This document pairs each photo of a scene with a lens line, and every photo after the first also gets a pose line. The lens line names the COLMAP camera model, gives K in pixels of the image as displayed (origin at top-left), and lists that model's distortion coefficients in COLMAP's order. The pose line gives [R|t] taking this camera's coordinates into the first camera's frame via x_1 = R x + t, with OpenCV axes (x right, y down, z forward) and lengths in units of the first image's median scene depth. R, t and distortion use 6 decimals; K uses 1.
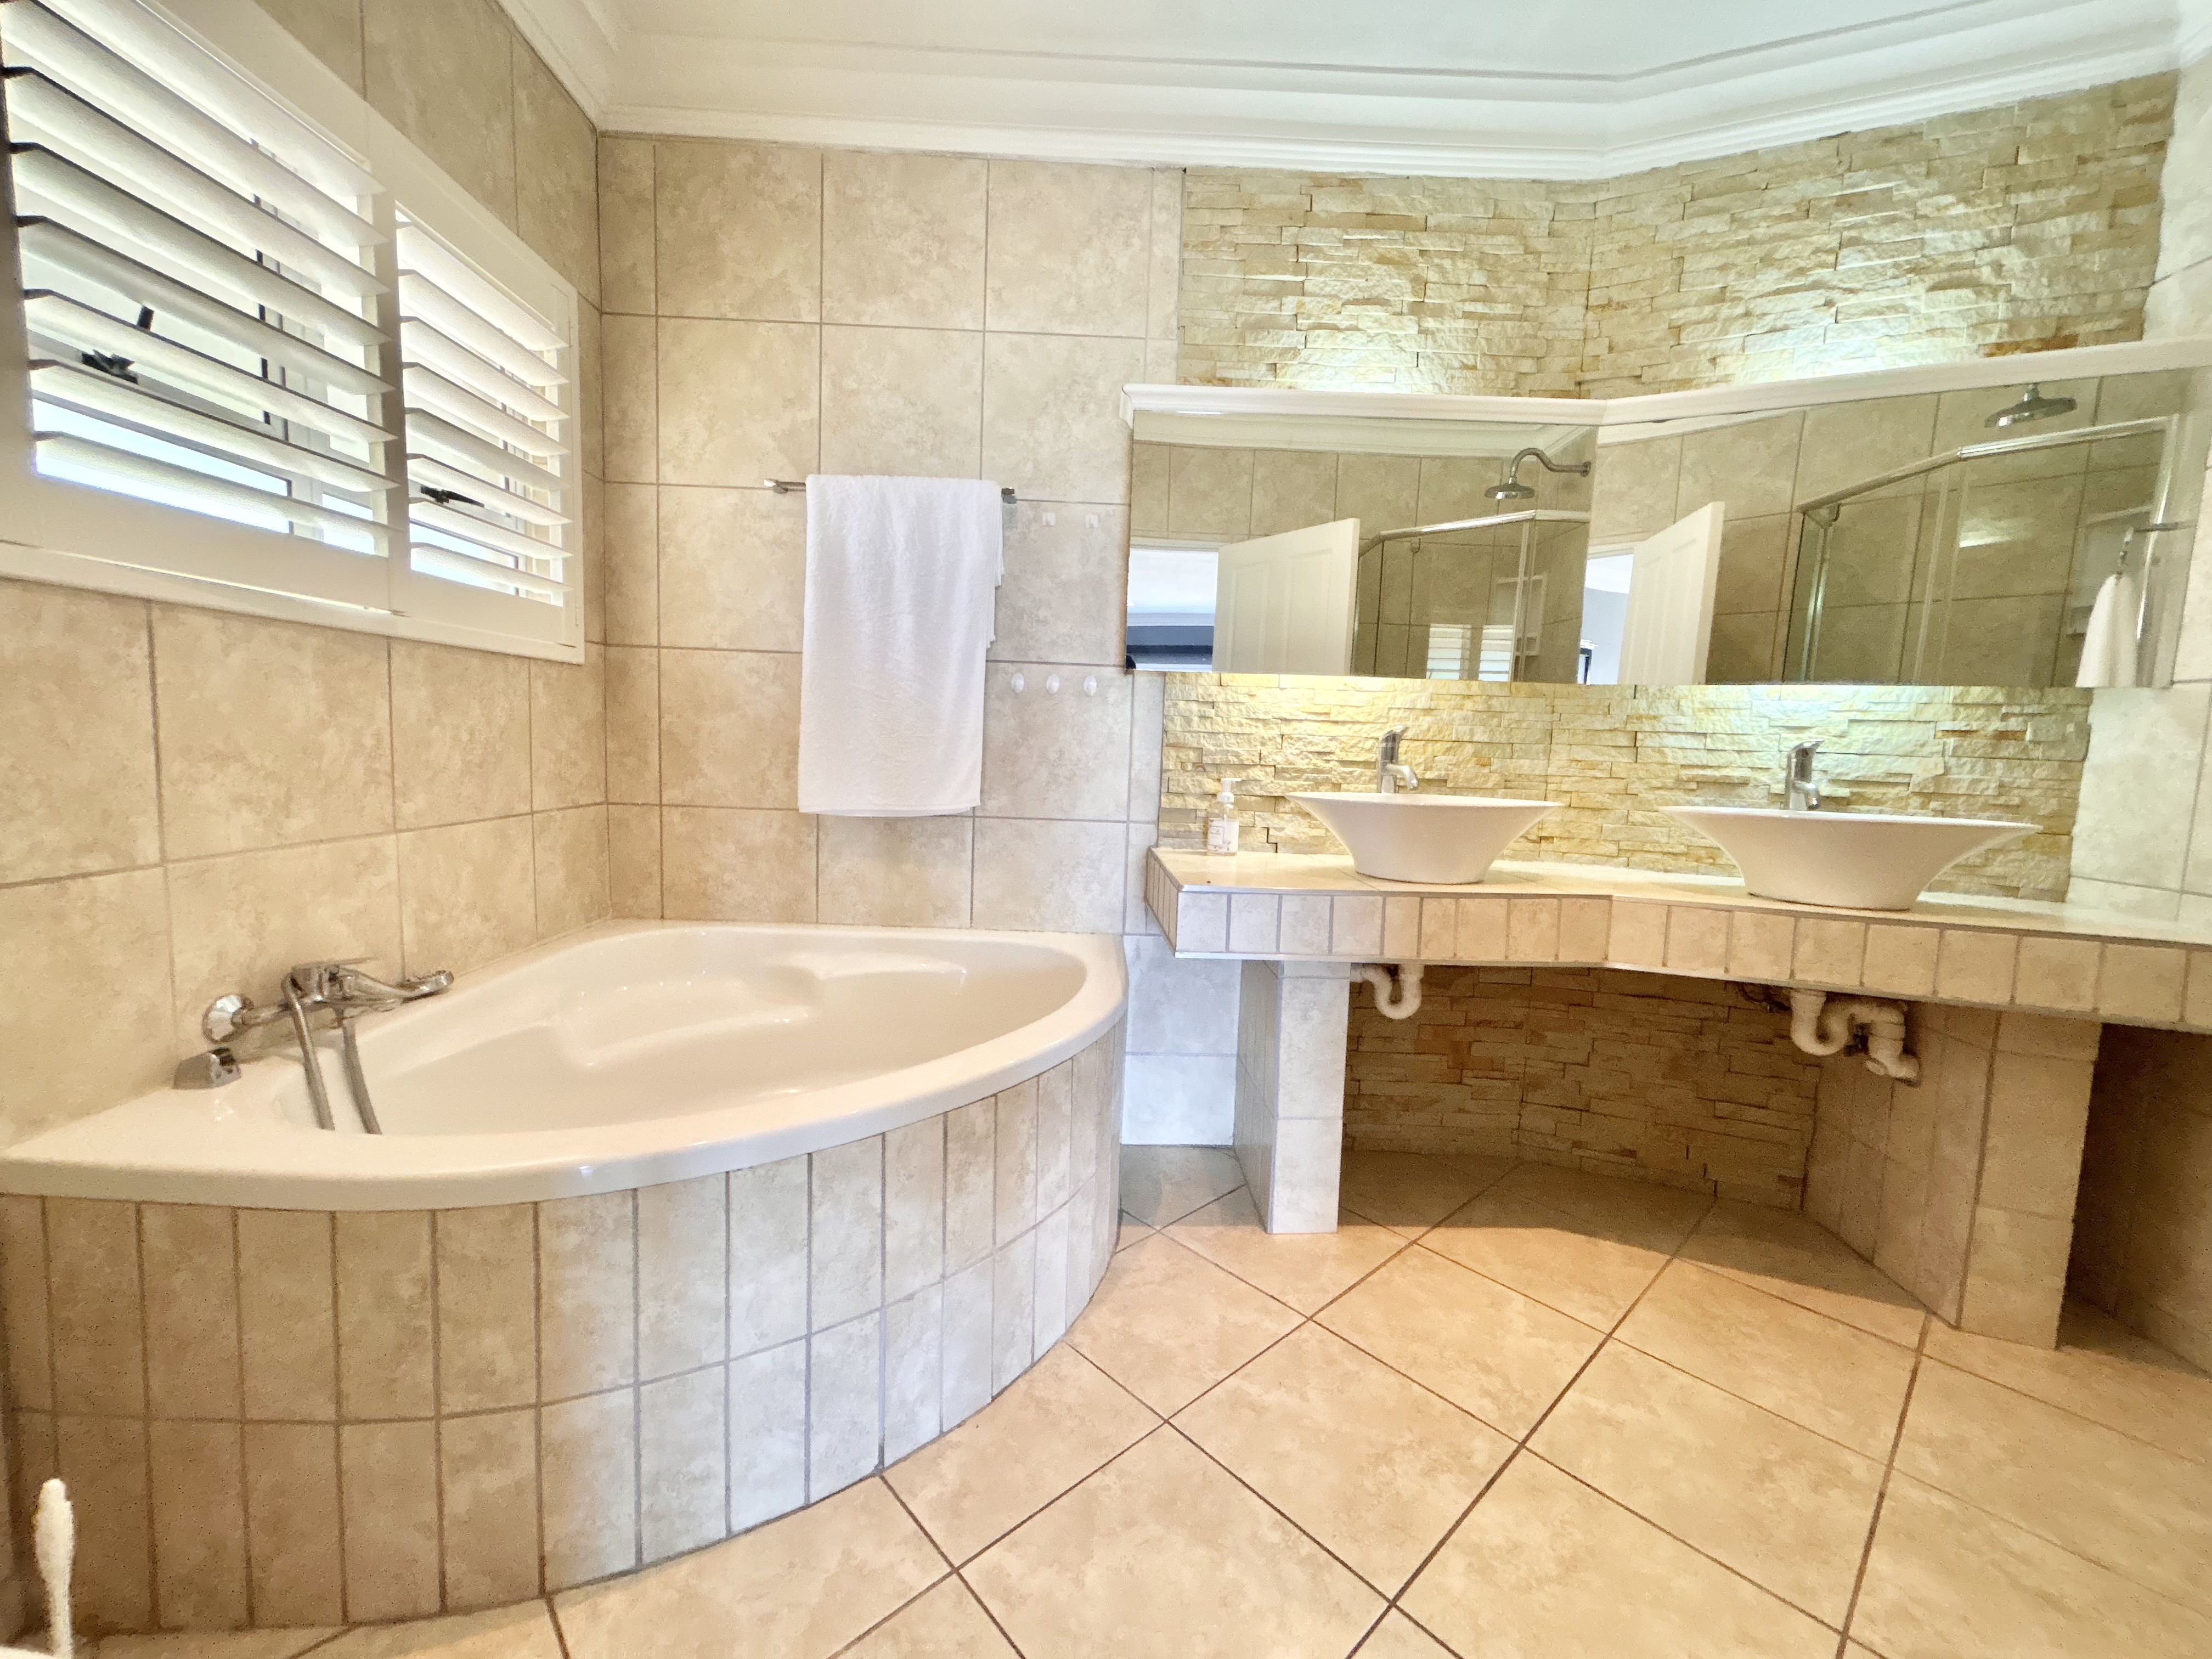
lens RADIAL K [[885.1, 0, 1106.7], [0, 885.1, 821.8], [0, 0, 1]] dist [-0.002929, -0.000003]
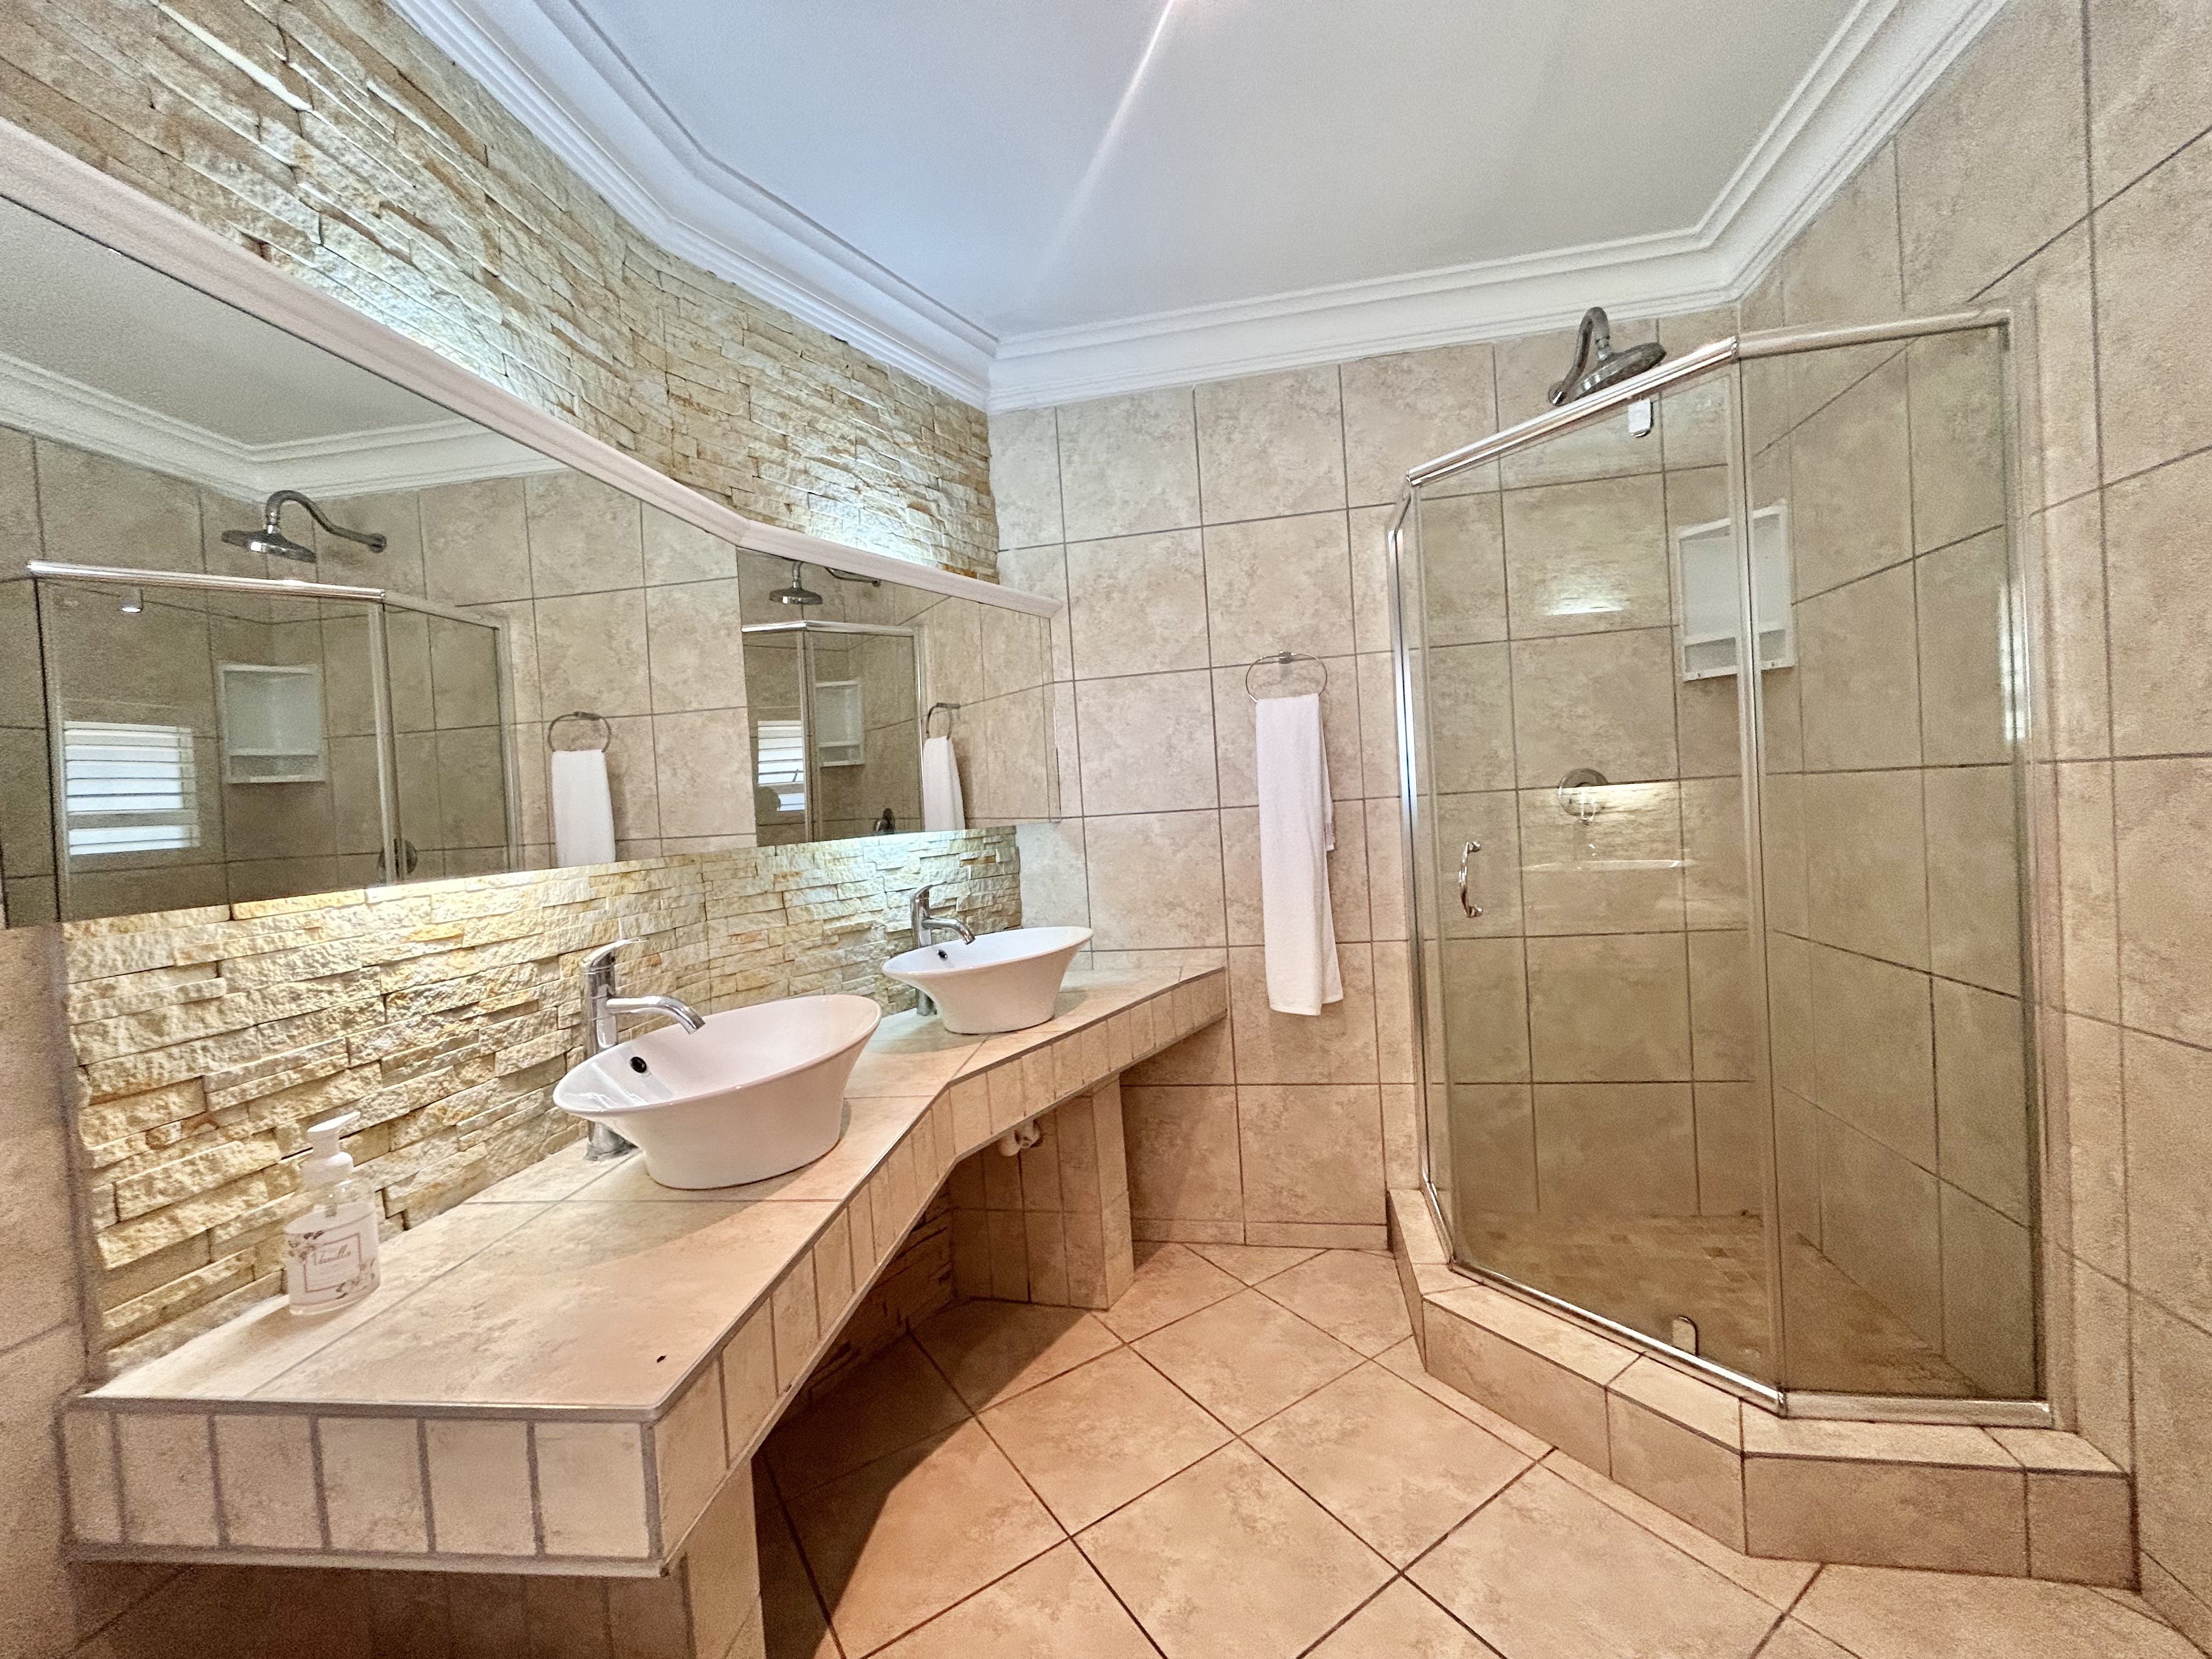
lens RADIAL K [[885.1, 0, 1114.9], [0, 885.1, 829.3], [0, 0, 1]] dist [-0.002929, -0.000003]
pose [[0.156323, -0.070640, 0.985177, -0.229904], [0.160474, 0.986003, 0.045236, -0.152635], [-0.974583, 0.151024, 0.165471, 0.520711]]
